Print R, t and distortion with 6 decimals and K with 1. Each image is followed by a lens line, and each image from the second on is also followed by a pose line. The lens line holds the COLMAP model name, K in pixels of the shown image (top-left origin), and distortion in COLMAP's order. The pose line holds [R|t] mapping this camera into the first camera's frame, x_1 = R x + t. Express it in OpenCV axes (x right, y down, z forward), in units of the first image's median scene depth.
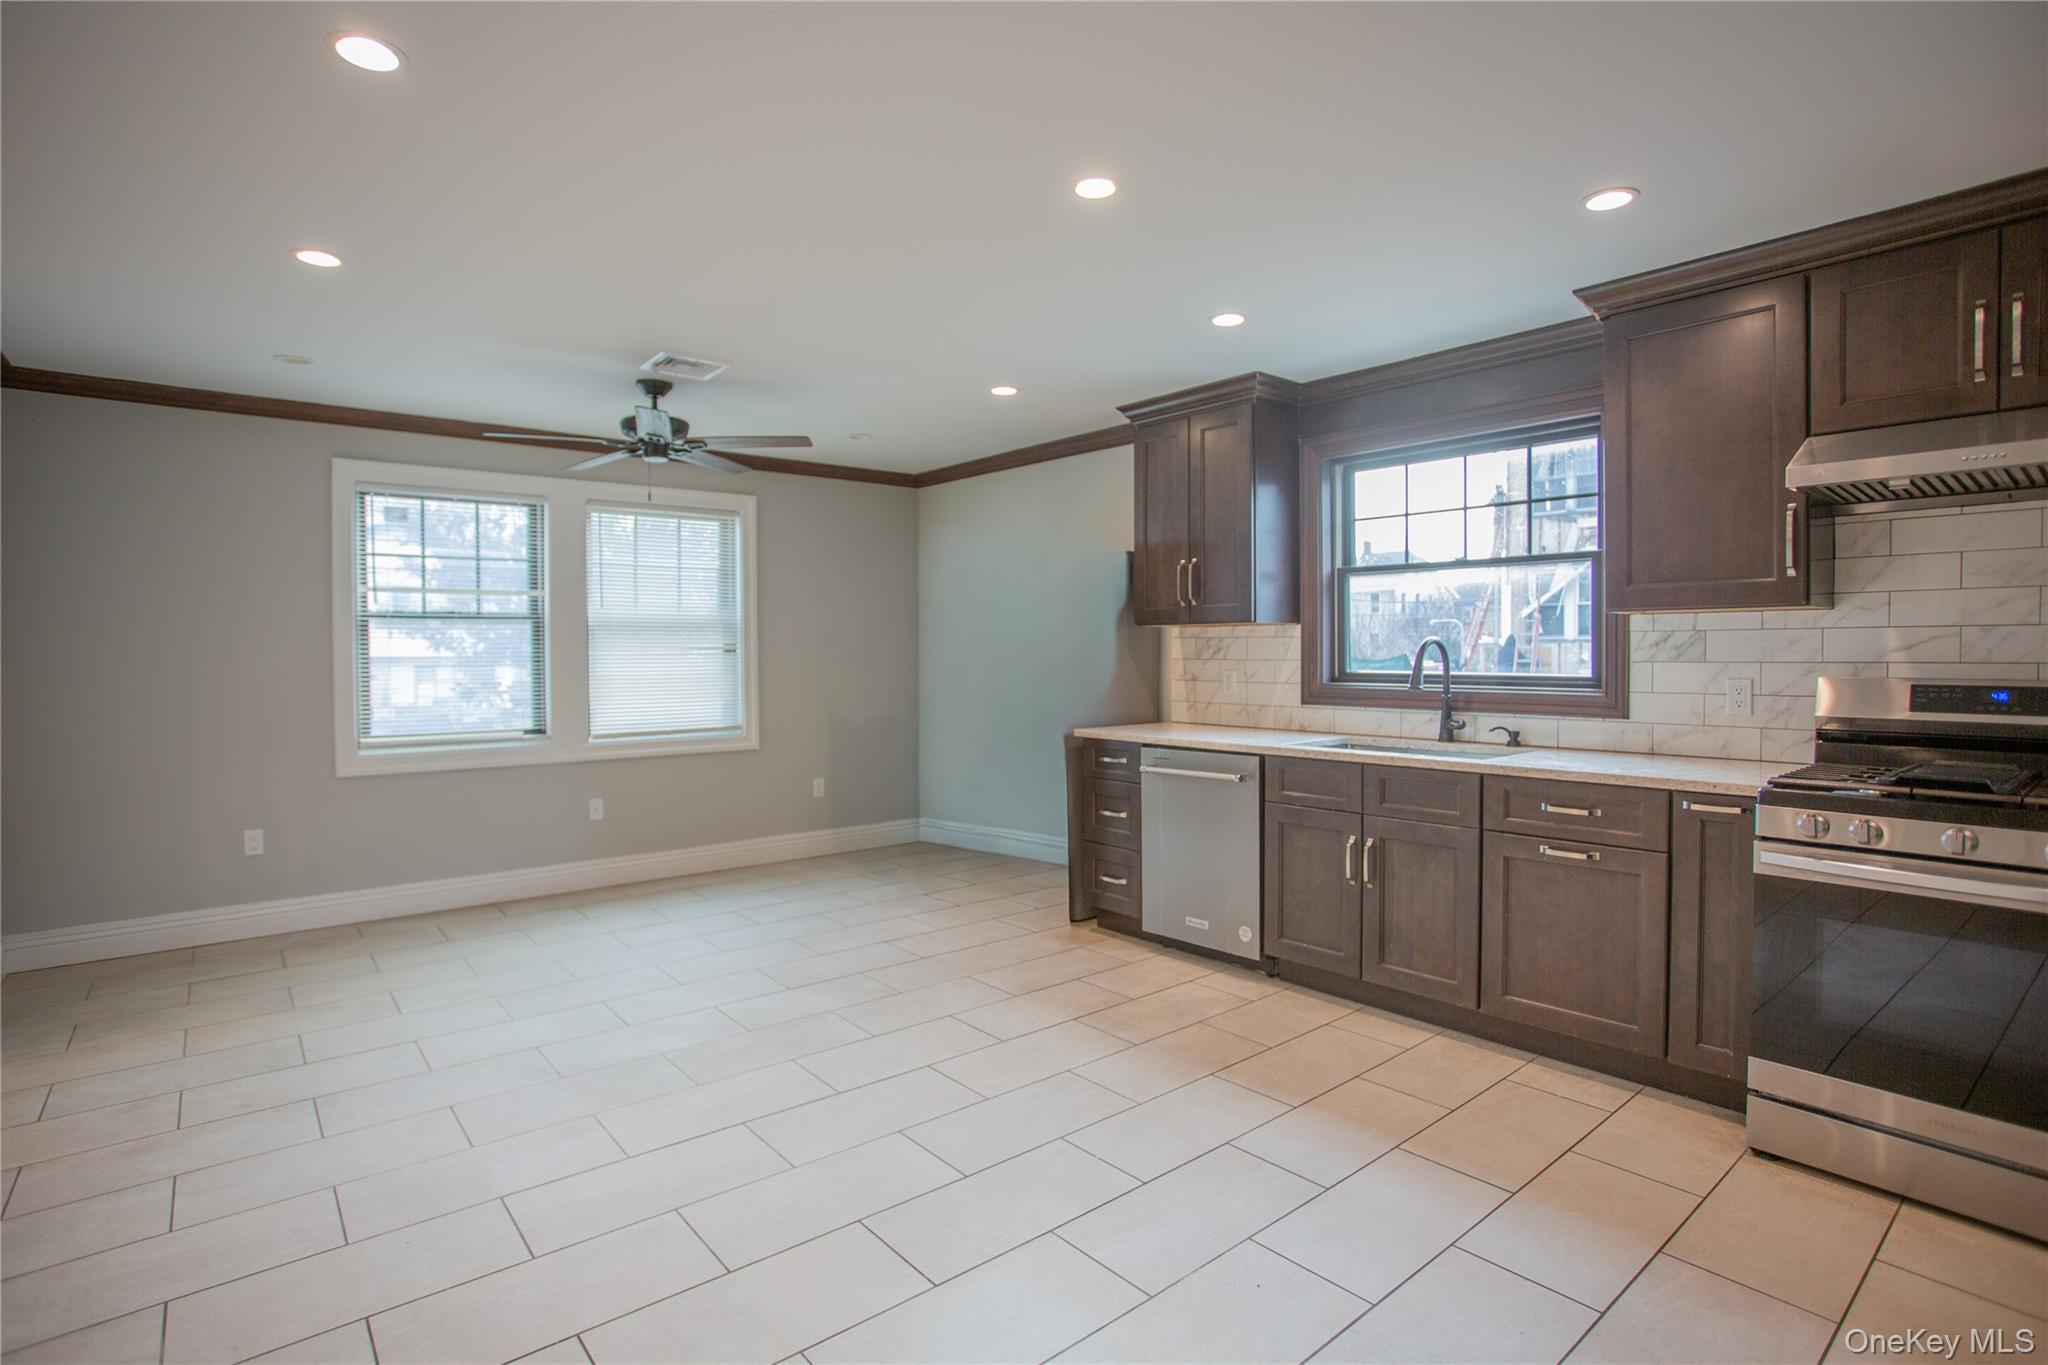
lens RADIAL K [[1005.2, 0, 1017.7], [0, 1005.2, 673.5], [0, 0, 1]] dist [-0.072993, 0.034810]
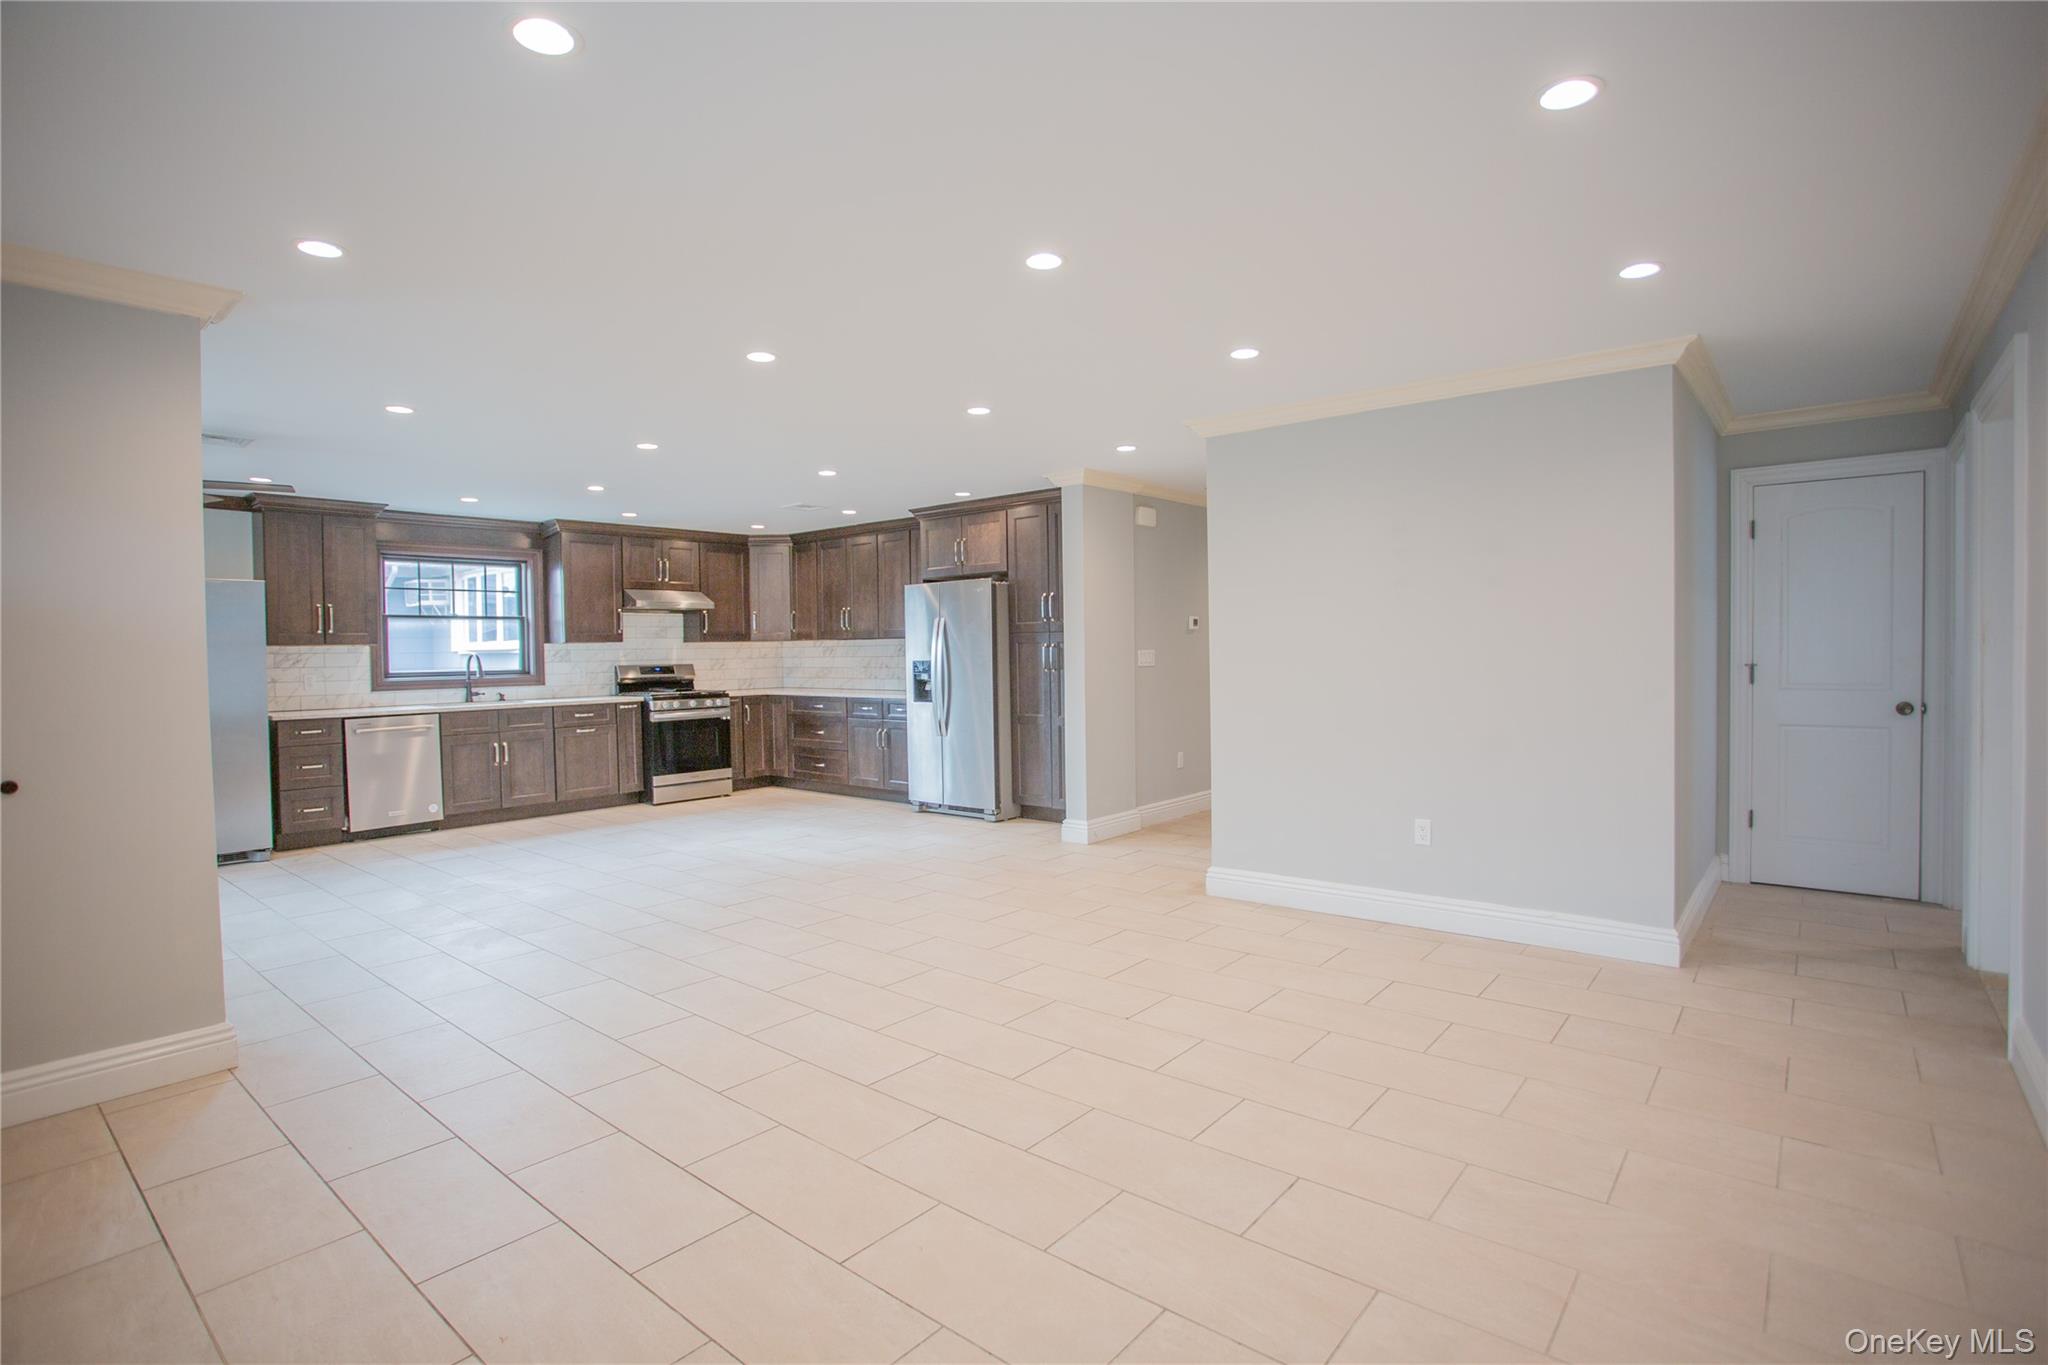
lens RADIAL K [[1005.2, 0, 1017.7], [0, 1005.2, 673.5], [0, 0, 1]] dist [-0.072993, 0.034810]
pose [[-0.170924, -0.015423, 0.985164, -1.854891], [0.039408, 0.998970, 0.022477, 0.006312], [-0.984496, 0.042665, -0.170140, 0.215104]]
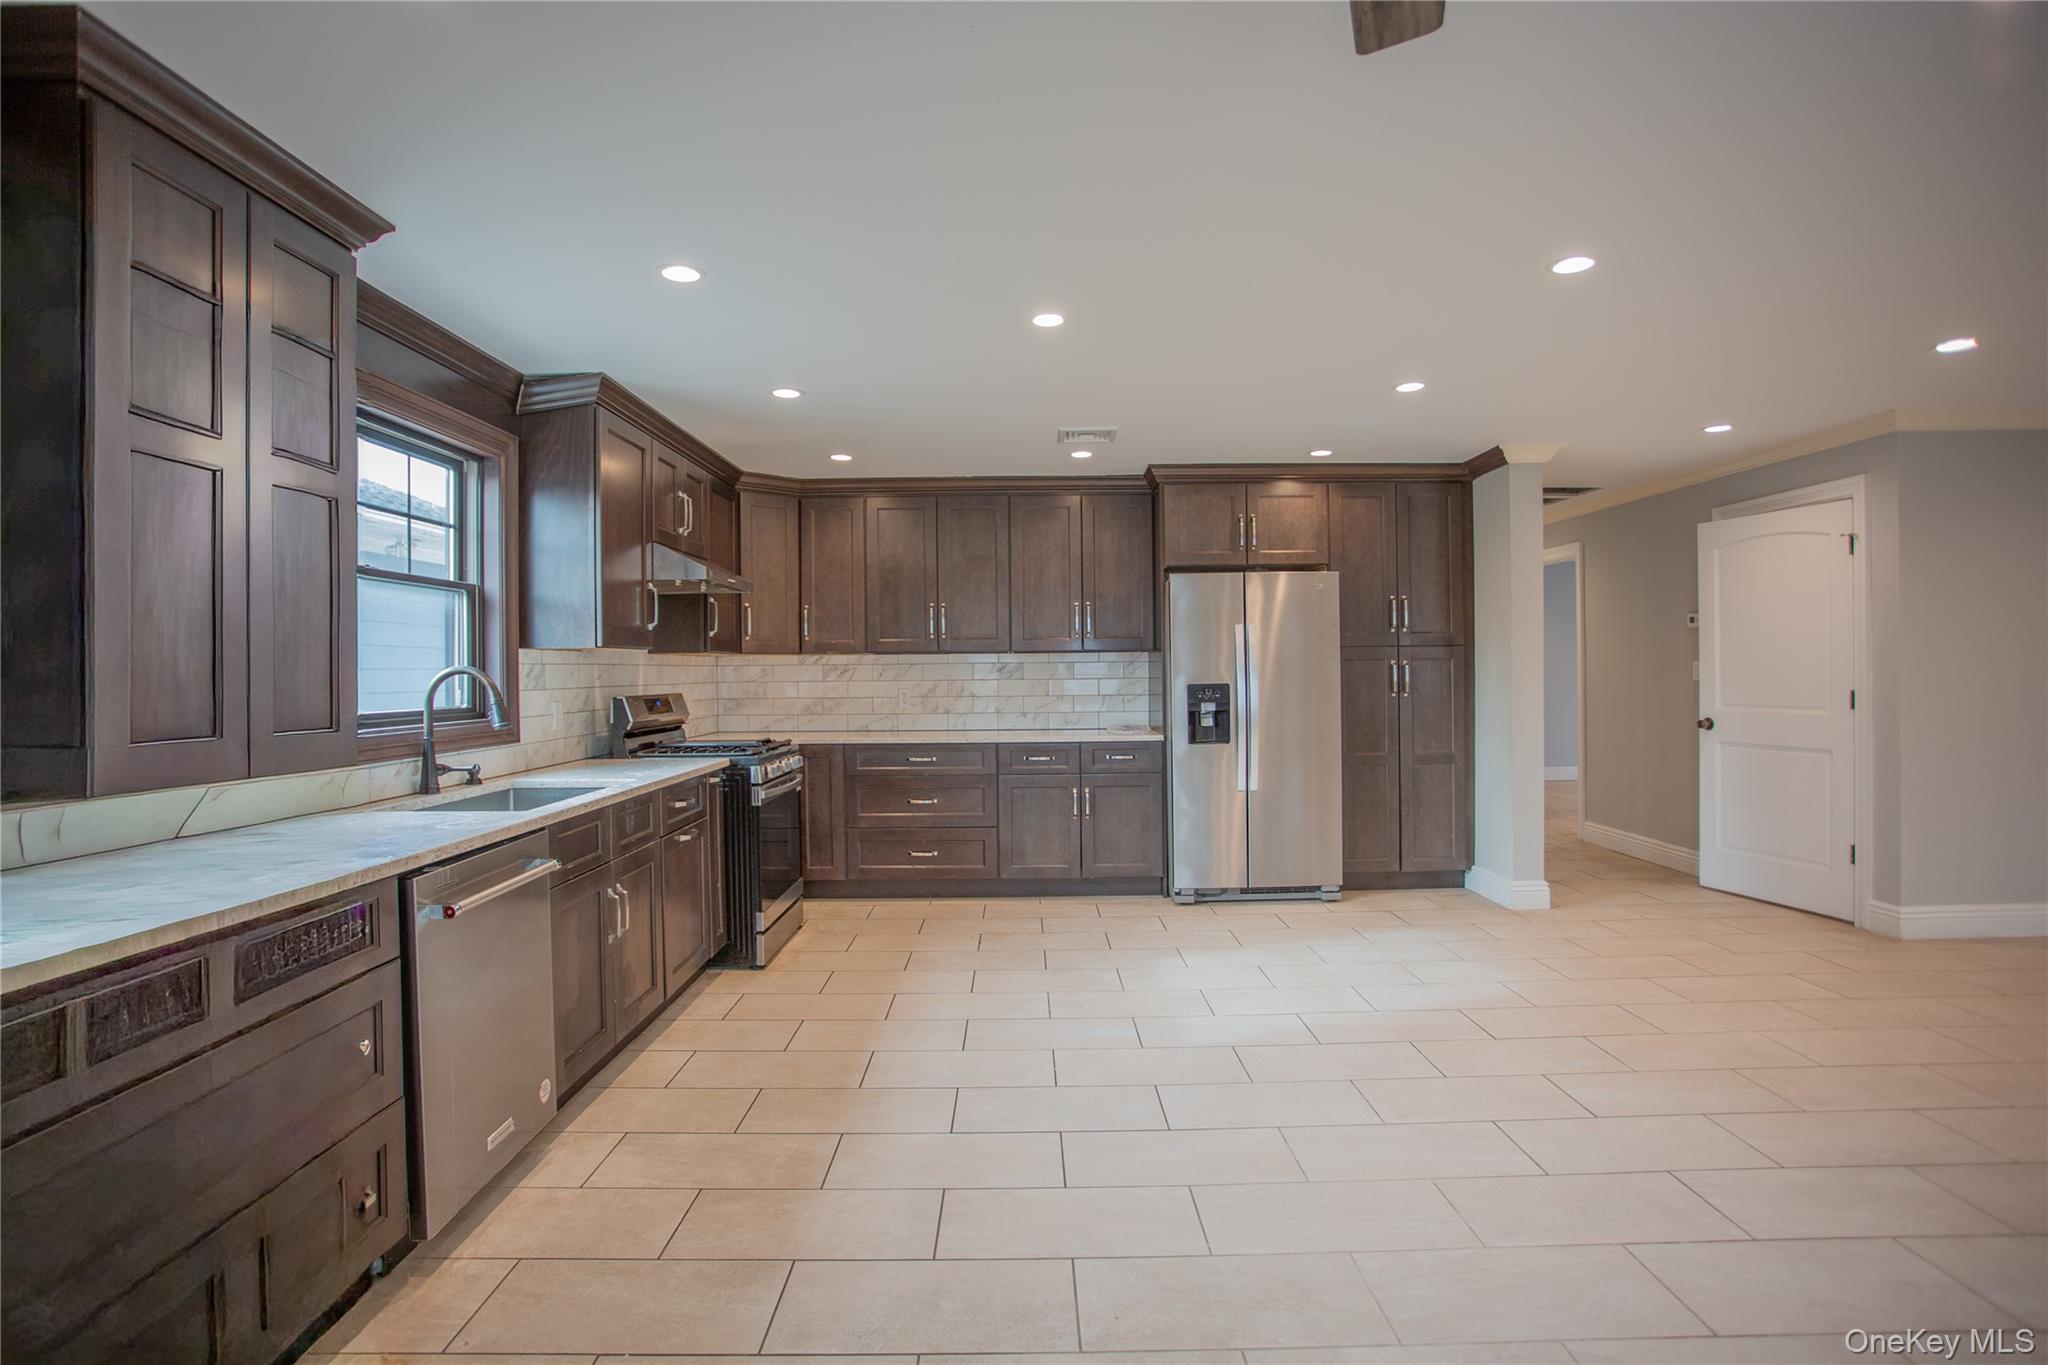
lens RADIAL K [[1005.2, 0, 1017.7], [0, 1005.2, 673.5], [0, 0, 1]] dist [-0.072993, 0.034810]
pose [[-0.766059, 0.012938, 0.642641, -0.476061], [0.031655, 0.999344, 0.017616, -0.029671], [-0.641991, 0.033838, -0.765965, 1.335270]]
